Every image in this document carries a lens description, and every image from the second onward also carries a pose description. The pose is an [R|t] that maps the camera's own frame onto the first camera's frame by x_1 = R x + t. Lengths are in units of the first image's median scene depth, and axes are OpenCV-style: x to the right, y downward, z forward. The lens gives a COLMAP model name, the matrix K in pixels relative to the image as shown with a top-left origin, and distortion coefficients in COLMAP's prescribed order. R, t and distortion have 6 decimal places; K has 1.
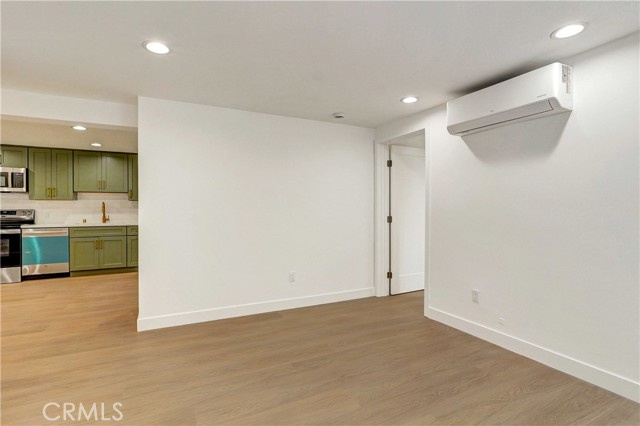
lens RADIAL K [[311.2, 0, 312.7], [0, 311.2, 211.7], [0, 0, 1]] dist [-0.000186, 0.000223]
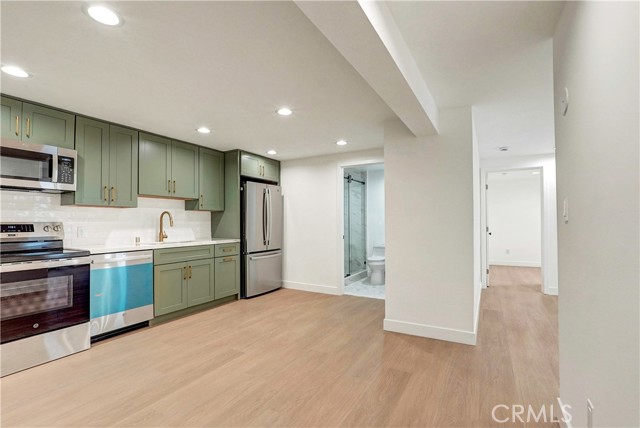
lens RADIAL K [[302.5, 0, 334.3], [0, 302.5, 216.5], [0, 0, 1]] dist [0.001473, 0.000330]
pose [[0.817114, 0.009705, 0.576395, -0.835634], [0.008234, 0.999560, -0.028502, 0.002414], [-0.576418, 0.028036, 0.816674, 0.264159]]
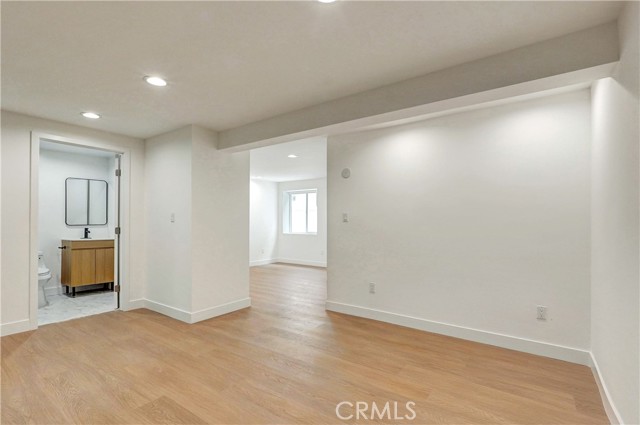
lens RADIAL K [[299.4, 0, 316.4], [0, 299.4, 217.2], [0, 0, 1]] dist [-0.003502, -0.000346]
pose [[-0.458673, 0.005127, 0.888591, -1.085602], [0.007078, 0.999973, -0.002116, -0.007908], [-0.888577, 0.005319, -0.458696, 0.766399]]
